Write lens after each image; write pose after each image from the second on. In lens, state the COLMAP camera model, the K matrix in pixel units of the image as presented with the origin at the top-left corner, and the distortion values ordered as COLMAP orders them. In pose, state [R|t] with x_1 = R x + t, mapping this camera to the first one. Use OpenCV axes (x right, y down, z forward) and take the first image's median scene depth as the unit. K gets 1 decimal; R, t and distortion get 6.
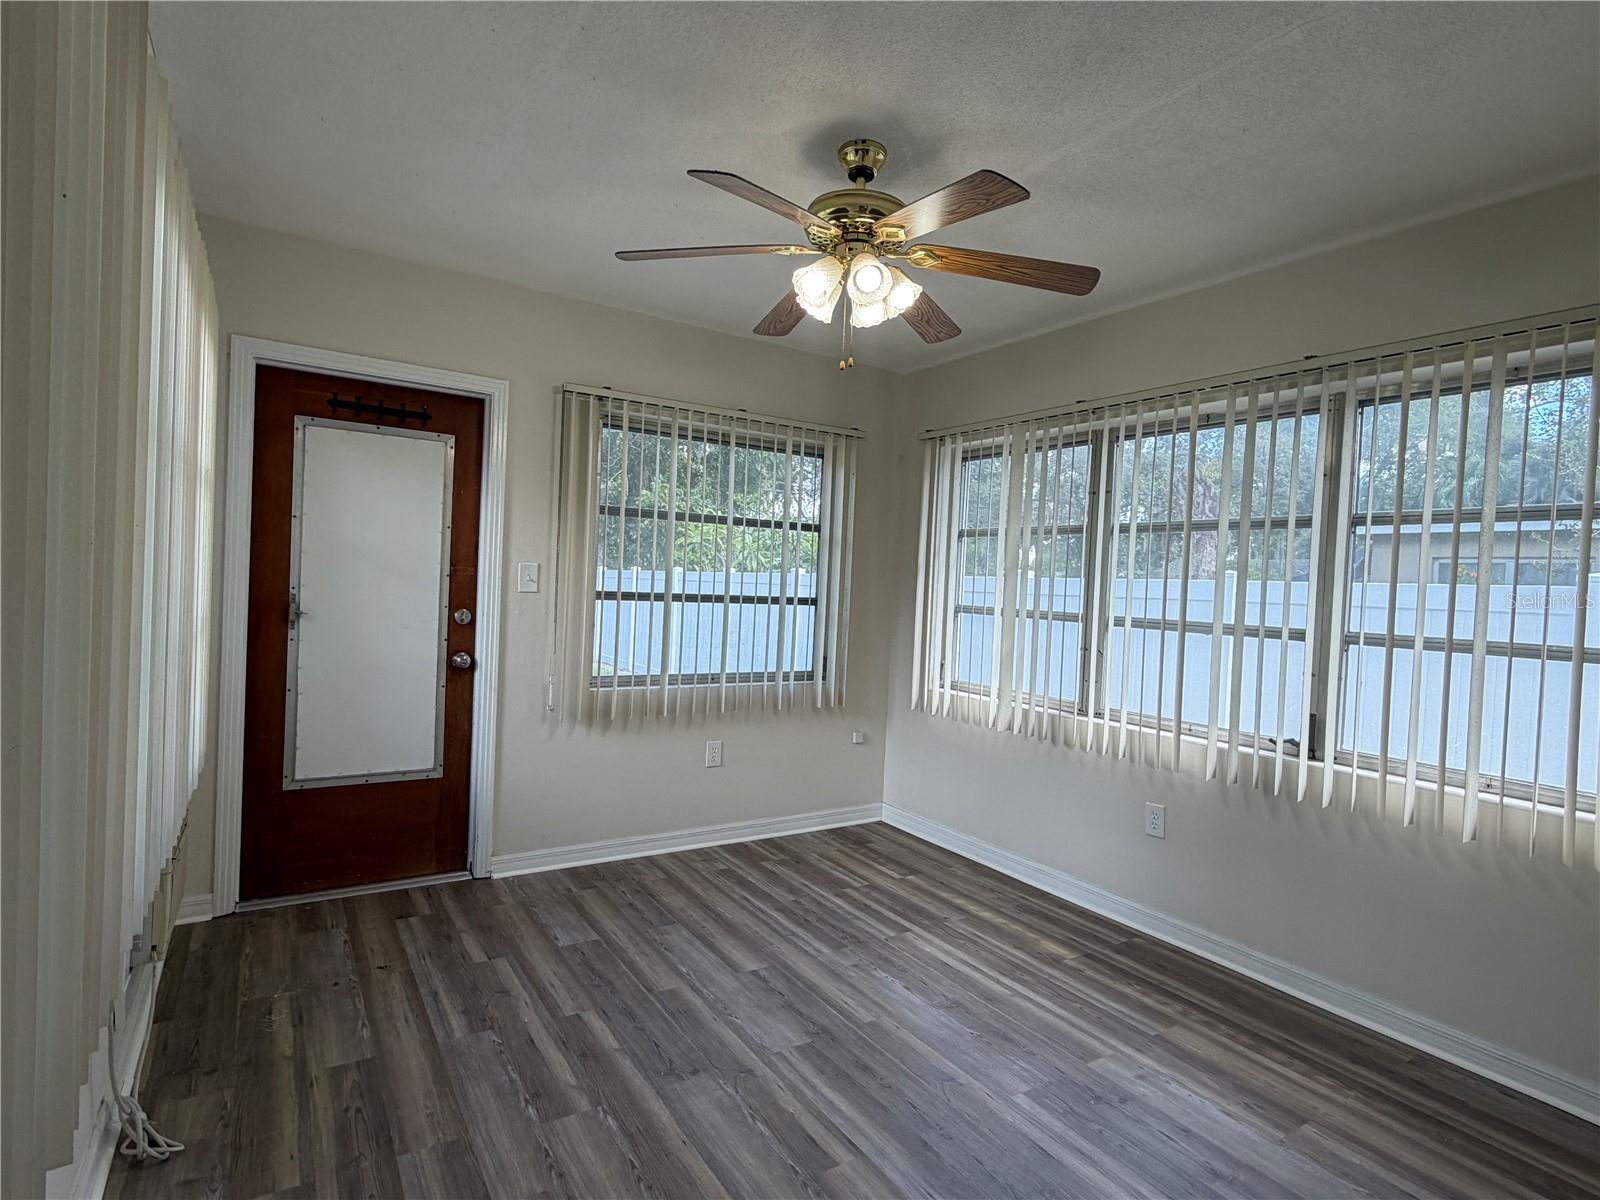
lens RADIAL K [[833.8, 0, 799.0], [0, 833.8, 605.8], [0, 0, 1]] dist [-0.000331, -0.001691]
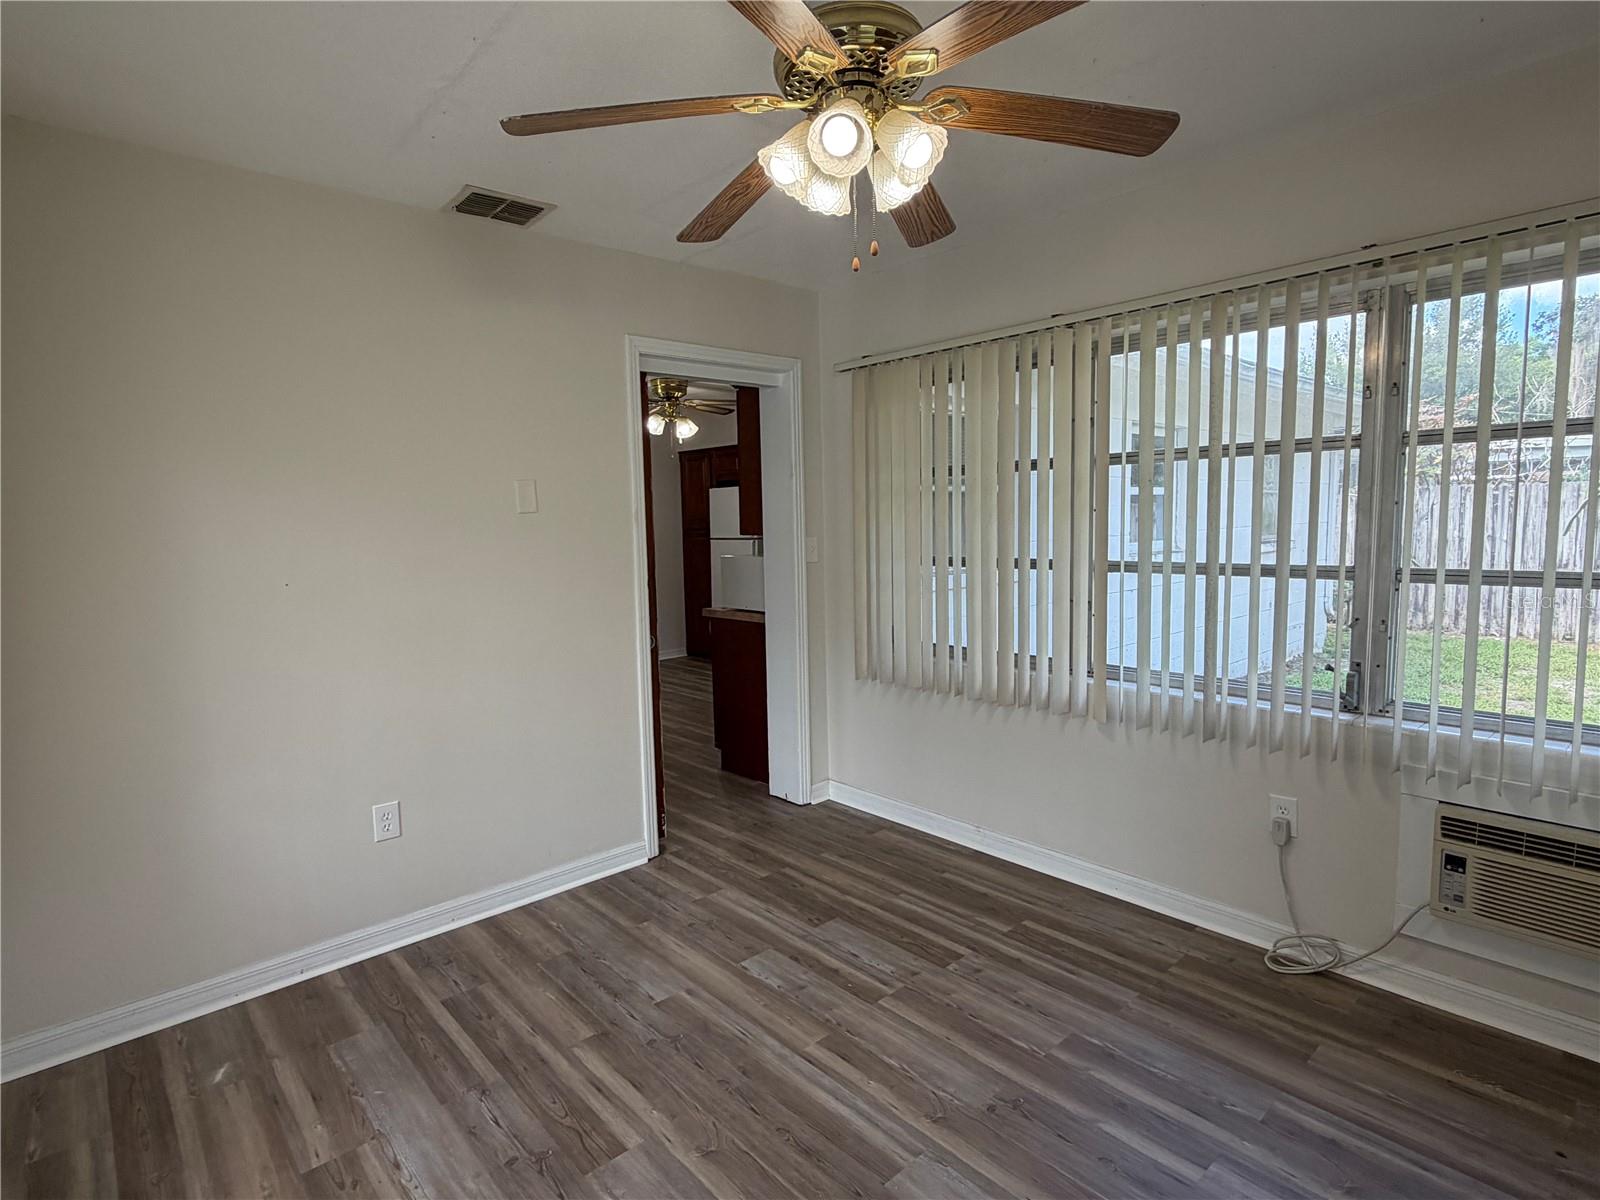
lens RADIAL K [[833.8, 0, 800.5], [0, 833.8, 597.9], [0, 0, 1]] dist [-0.000331, -0.001691]
pose [[-0.986524, -0.006232, -0.163500, 0.240052], [-0.024518, 0.993622, 0.110062, -0.091941], [0.161771, 0.112588, -0.980385, 1.851719]]
